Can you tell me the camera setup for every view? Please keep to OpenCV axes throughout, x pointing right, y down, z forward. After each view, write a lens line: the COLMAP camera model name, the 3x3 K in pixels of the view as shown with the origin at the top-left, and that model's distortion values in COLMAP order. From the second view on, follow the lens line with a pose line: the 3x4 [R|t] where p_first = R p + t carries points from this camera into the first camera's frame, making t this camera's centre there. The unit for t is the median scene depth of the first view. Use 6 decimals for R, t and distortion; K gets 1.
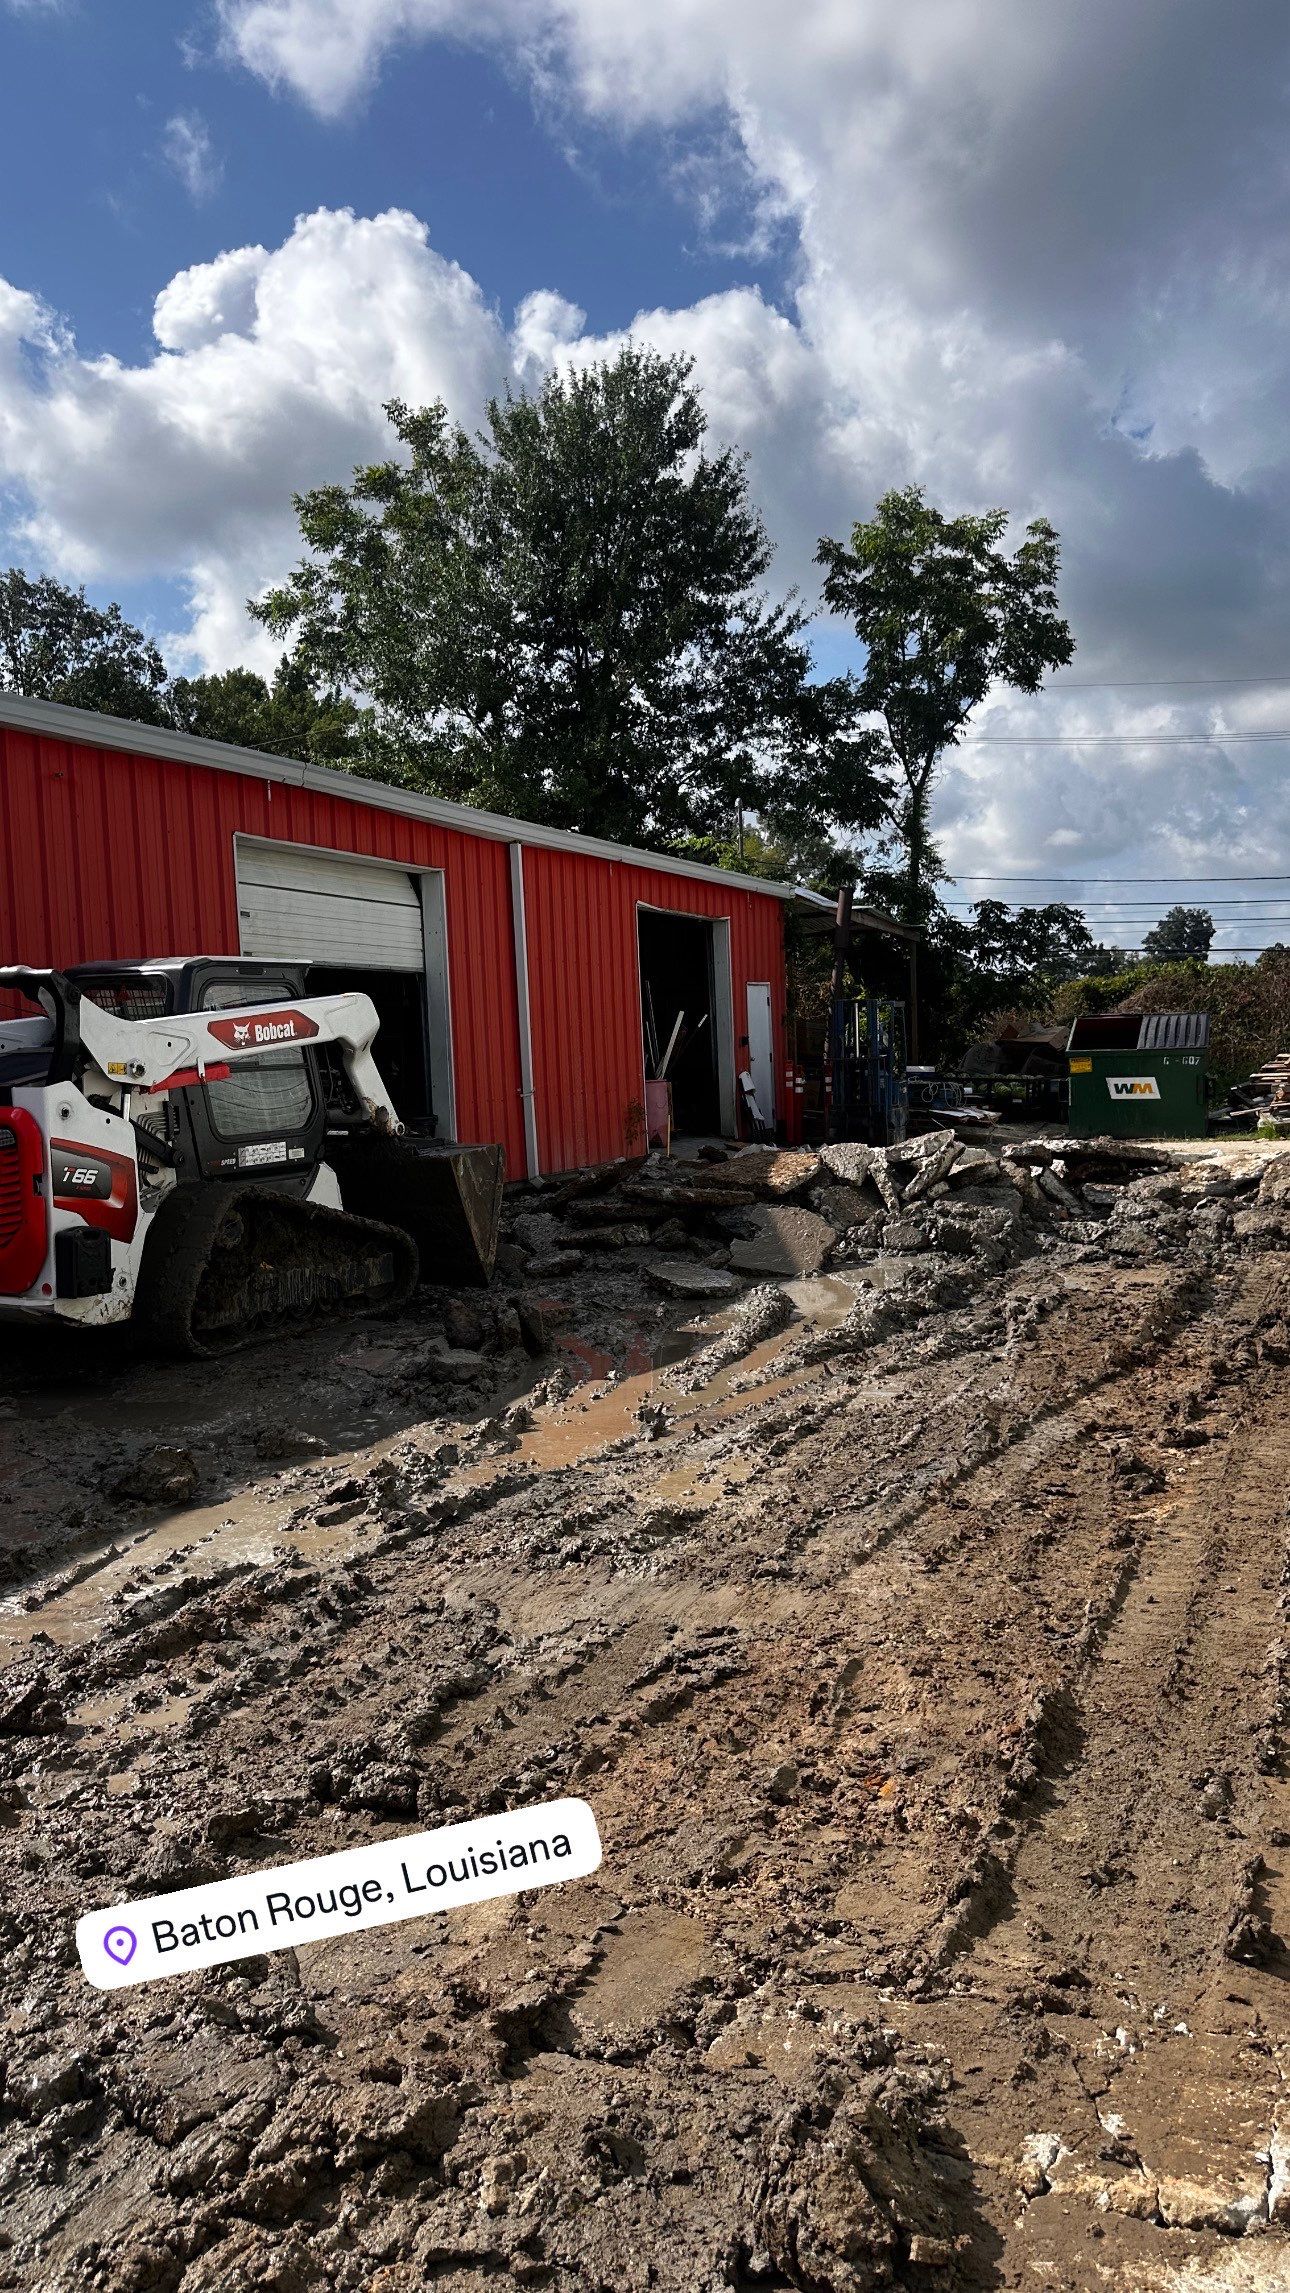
lens RADIAL K [[1572.7, 0, 639.3], [0, 1572.7, 1112.0], [0, 0, 1]] dist [0.067086, -0.003446]
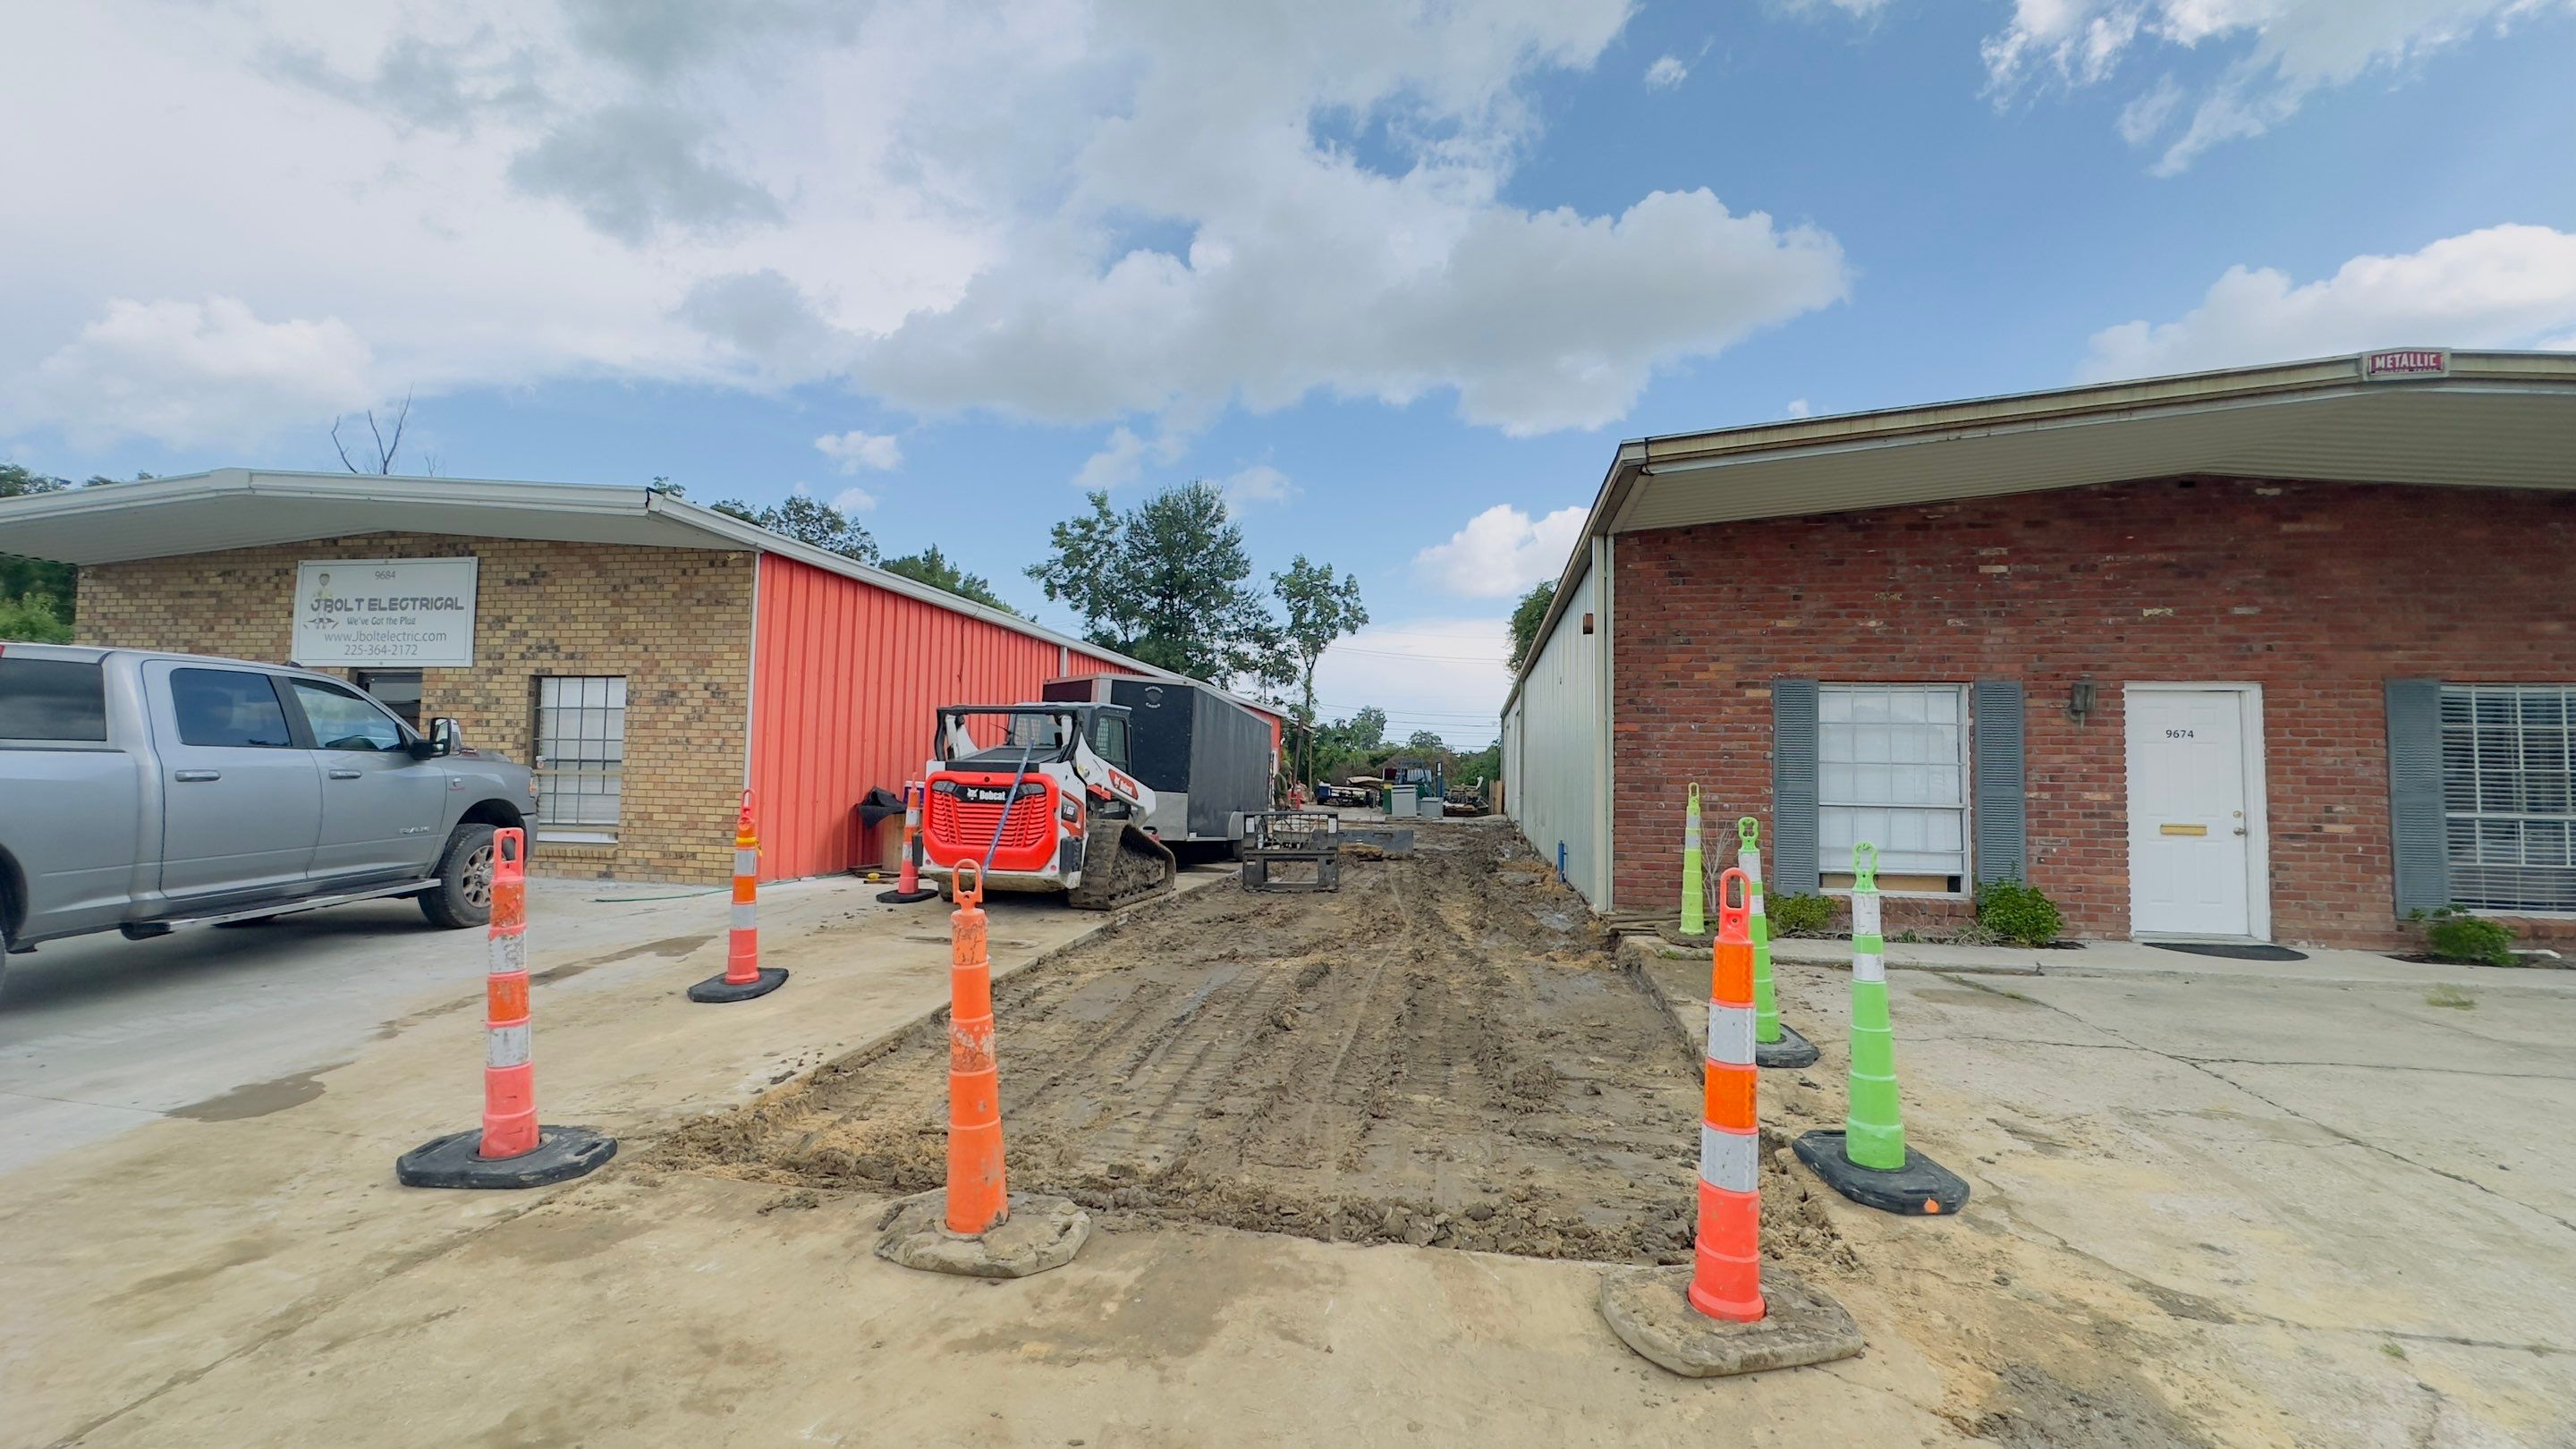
lens RADIAL K [[1026.7, 0, 1268.3], [0, 1026.7, 726.0], [0, 0, 1]] dist [-0.009369, -0.000238]
pose [[0.971494, 0.059227, 0.229546, -0.241425], [-0.037414, 0.994459, -0.098243, 0.038238], [-0.234093, 0.086854, 0.968327, -0.503857]]
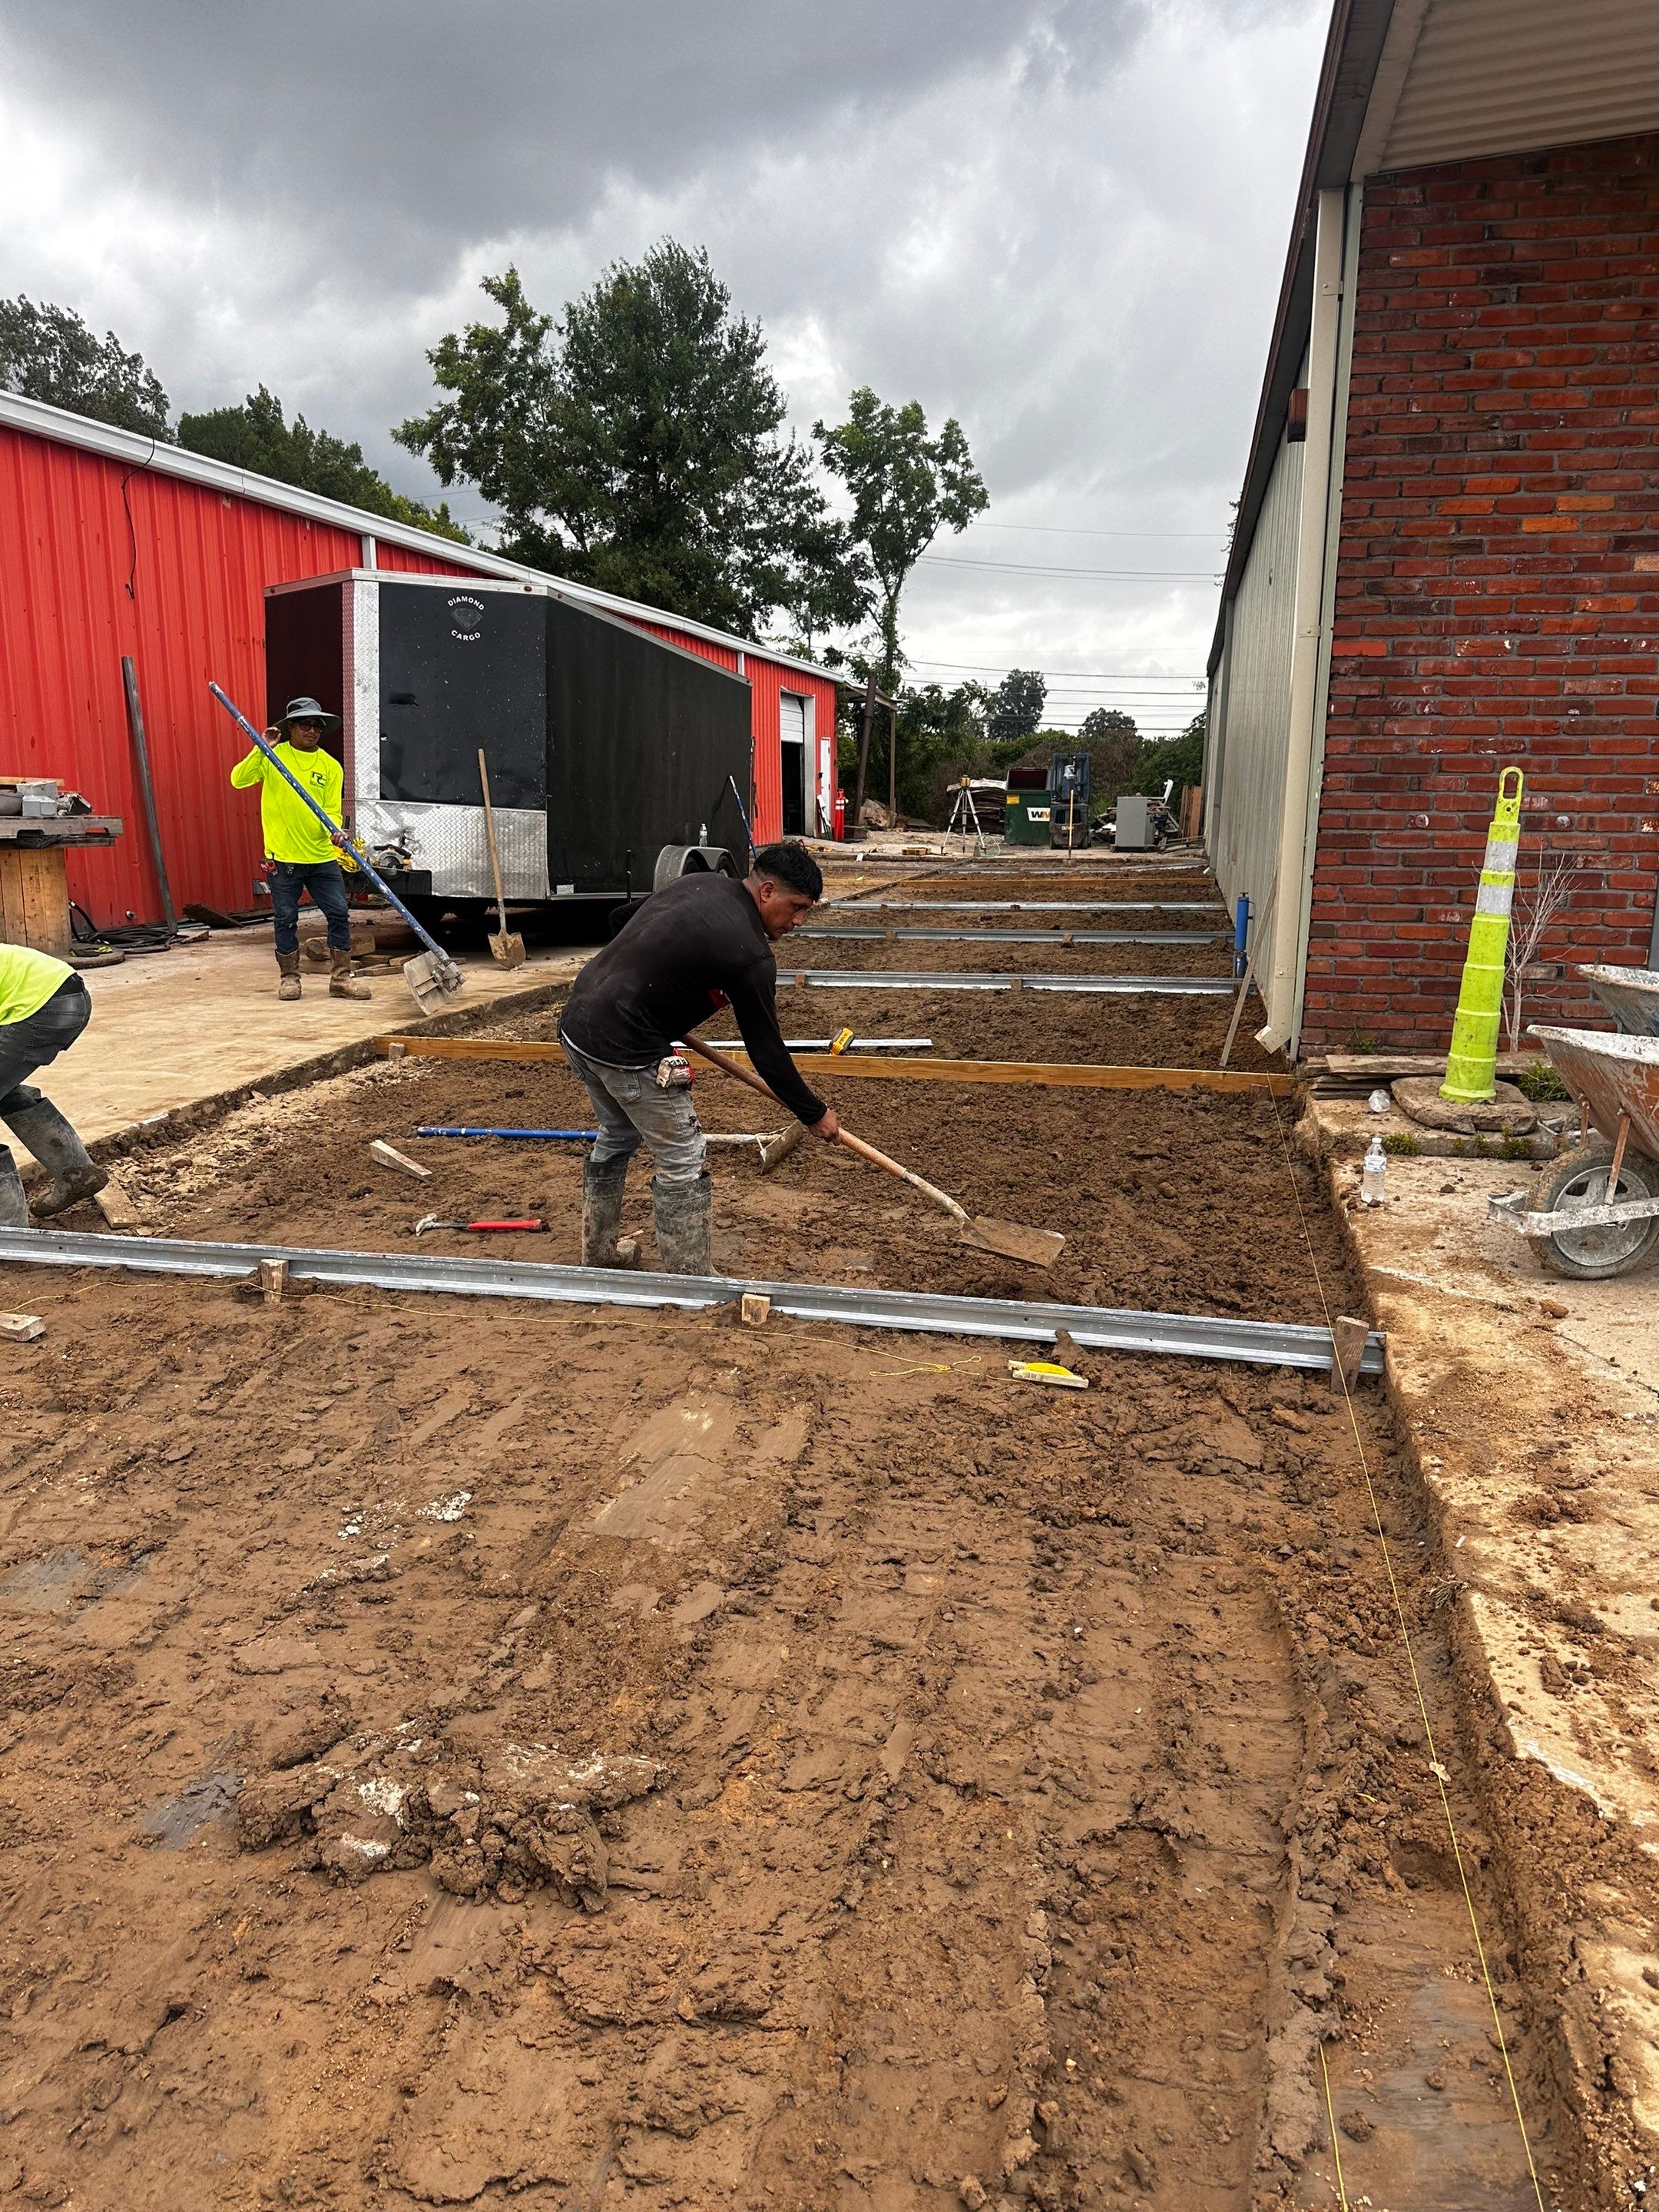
lens RADIAL K [[1587.6, 0, 802.2], [0, 1587.6, 1136.8], [0, 0, 1]] dist [-0.002662, -0.006530]
pose [[0.979330, -0.009579, 0.202042, -0.197910], [-0.024913, 0.985561, 0.167480, 0.036357], [-0.200729, -0.169052, 0.964951, -0.451426]]
